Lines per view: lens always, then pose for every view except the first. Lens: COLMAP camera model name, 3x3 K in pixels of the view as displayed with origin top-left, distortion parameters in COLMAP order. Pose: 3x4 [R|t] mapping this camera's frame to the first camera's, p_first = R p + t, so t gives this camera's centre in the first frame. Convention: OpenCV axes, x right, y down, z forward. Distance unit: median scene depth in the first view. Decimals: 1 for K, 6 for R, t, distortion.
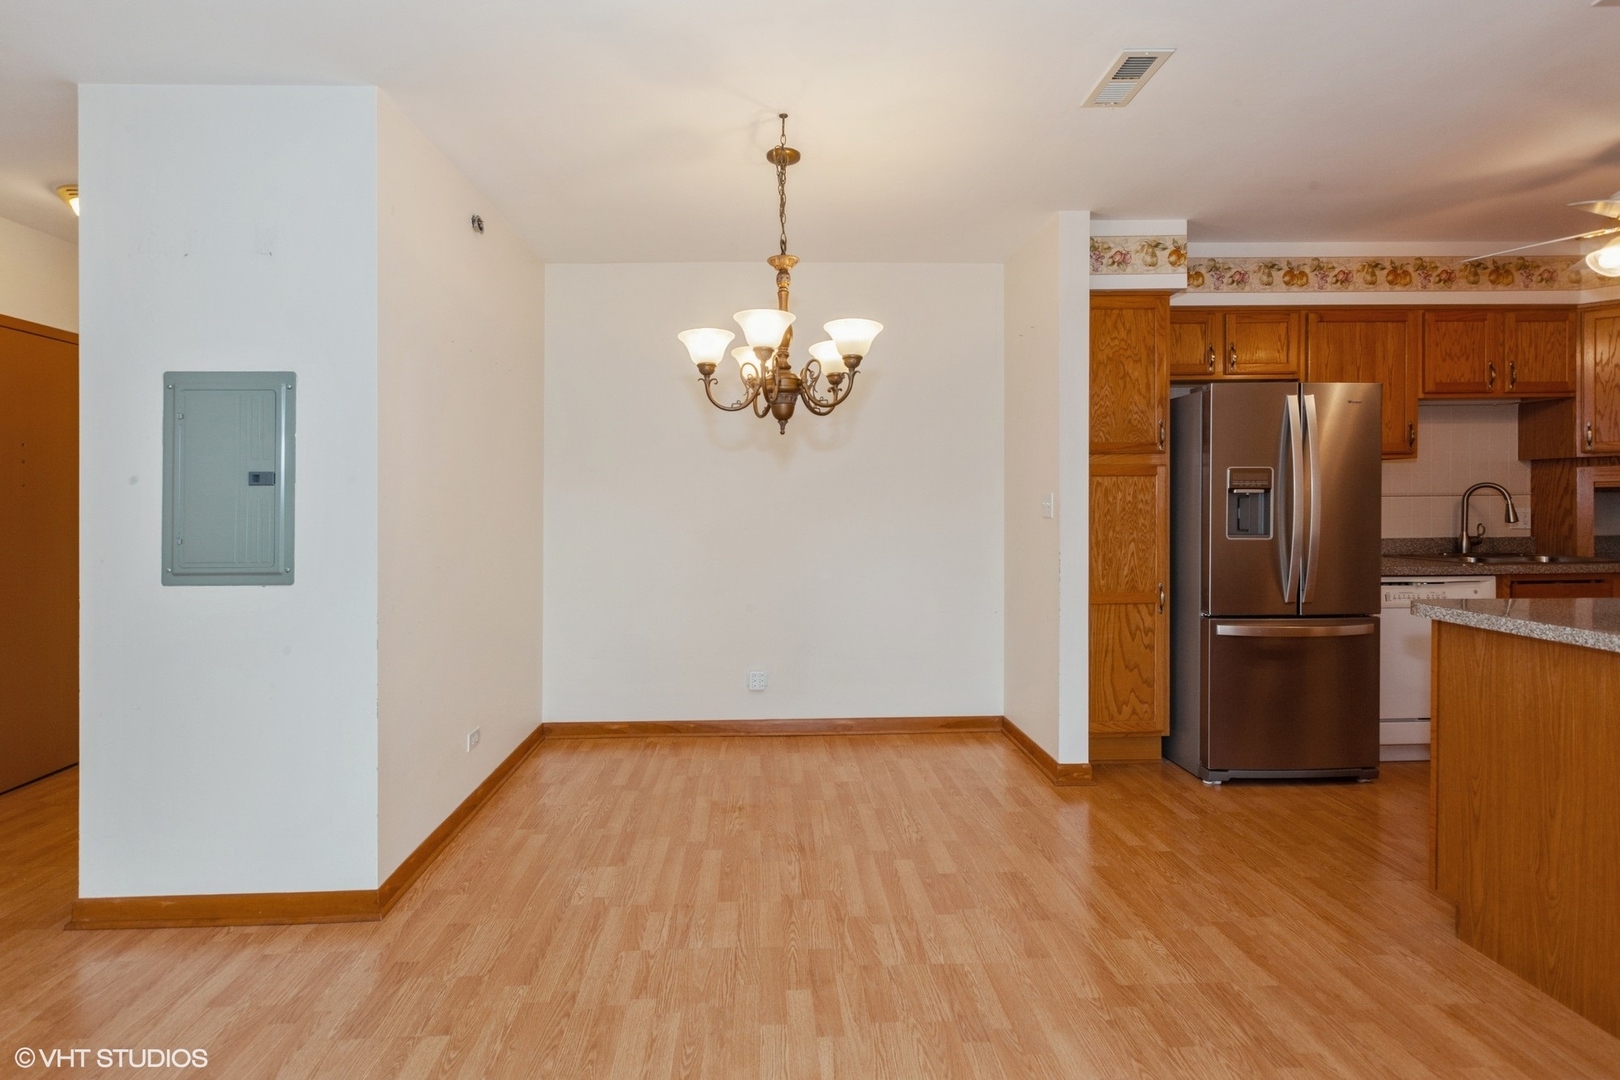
lens RADIAL K [[765.3, 0, 786.0], [0, 765.3, 497.2], [0, 0, 1]] dist [0.010822, -0.000456]
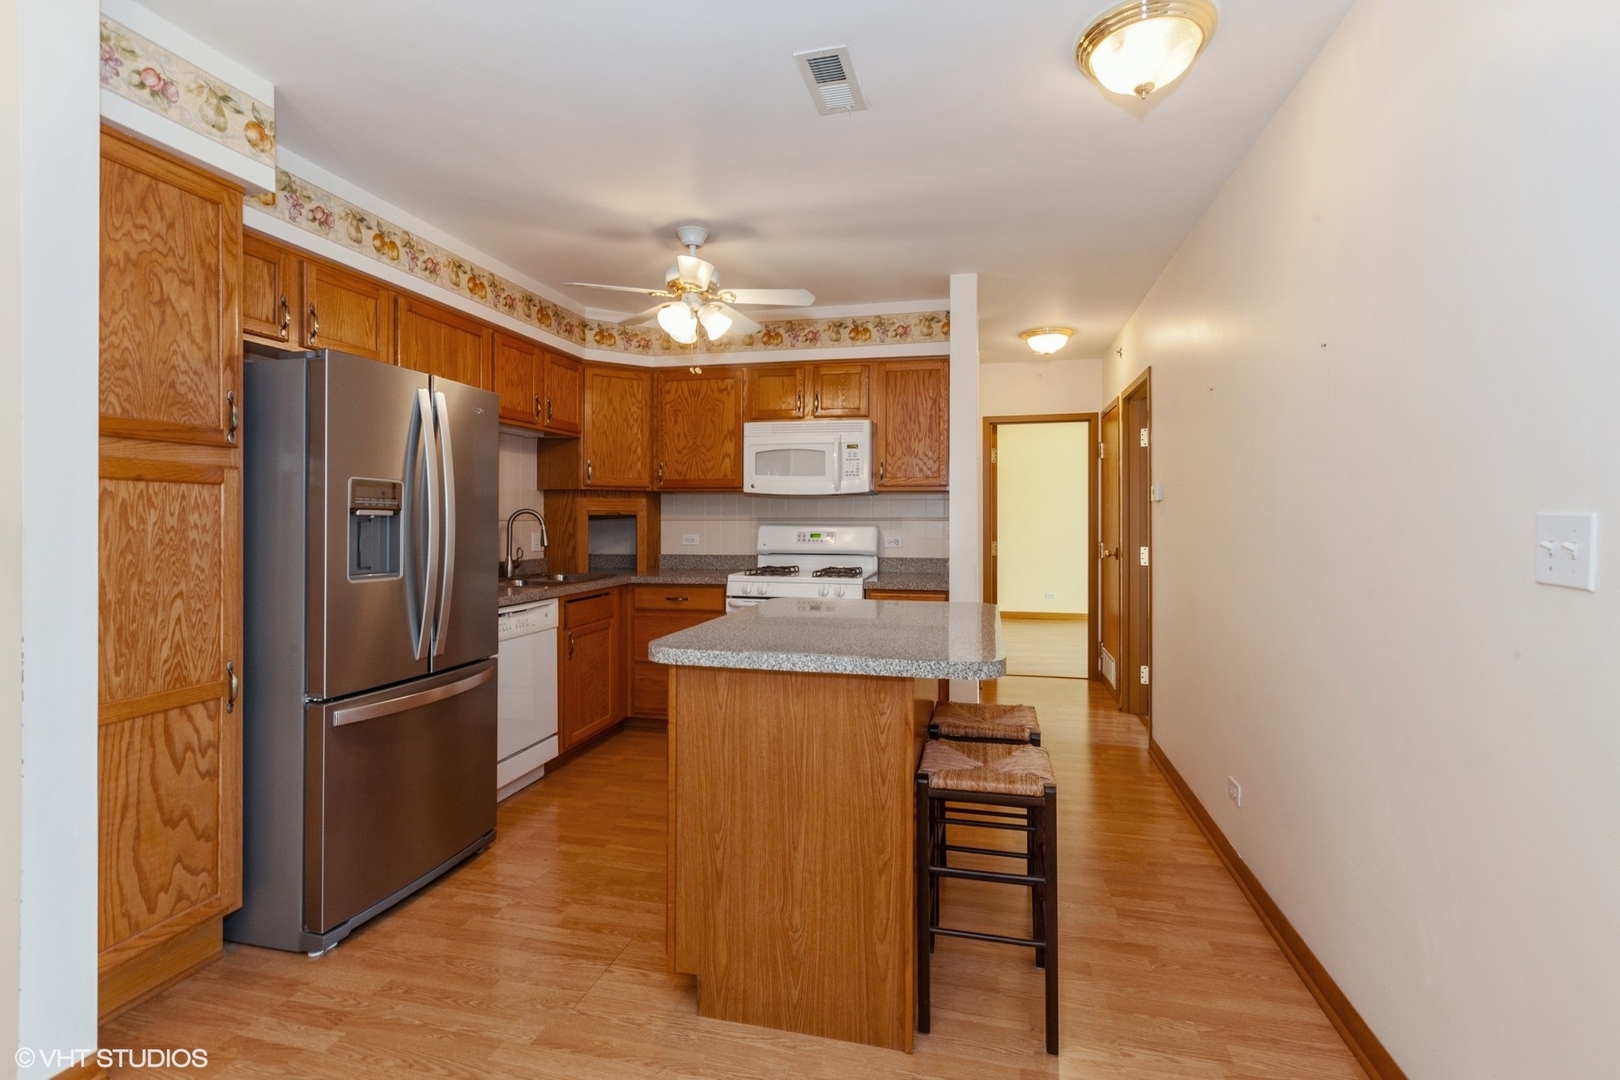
lens RADIAL K [[725.8, 0, 812.0], [0, 725.8, 529.1], [0, 0, 1]] dist [0.008652, -0.002213]
pose [[0.267133, -0.002835, 0.963655, 0.058552], [-0.008302, 0.999952, 0.005243, 0.000095], [-0.963624, -0.009401, 0.267097, 0.420815]]
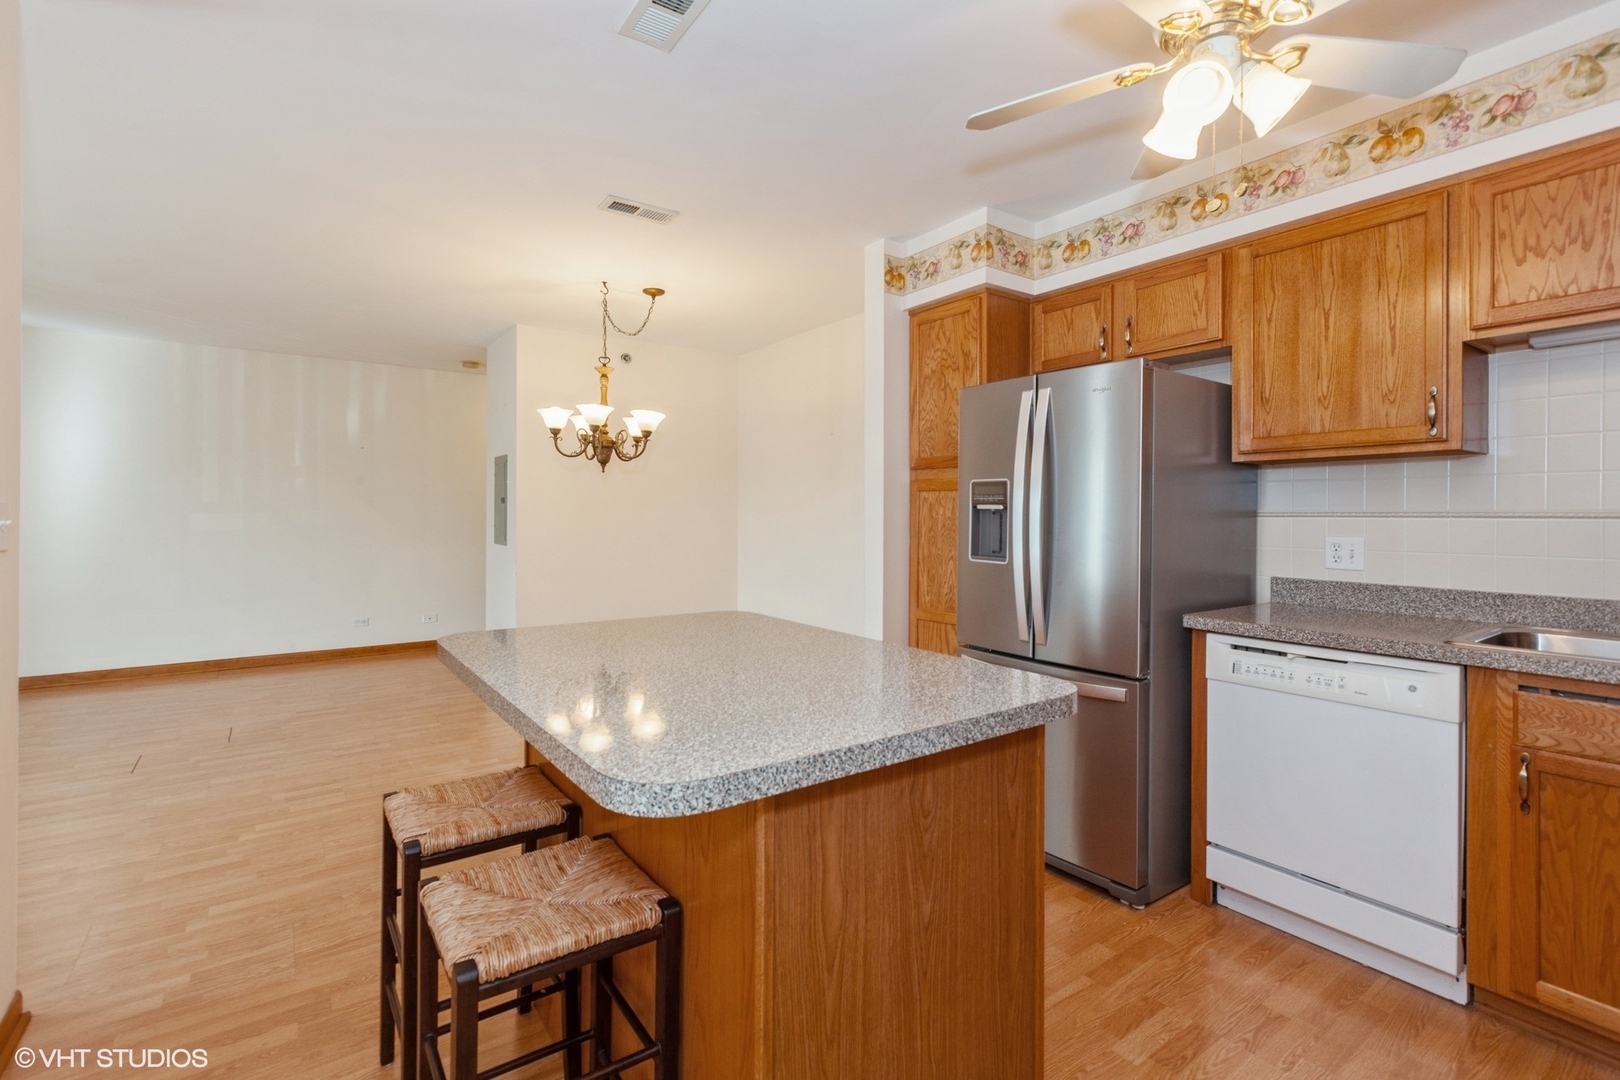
lens RADIAL K [[725.8, 0, 761.2], [0, 725.8, 498.1], [0, 0, 1]] dist [0.008652, -0.002213]
pose [[0.531785, -0.005911, -0.846859, 1.142801], [-0.001057, 0.999970, -0.007643, -0.011389], [0.846879, 0.004959, 0.531763, 0.332279]]
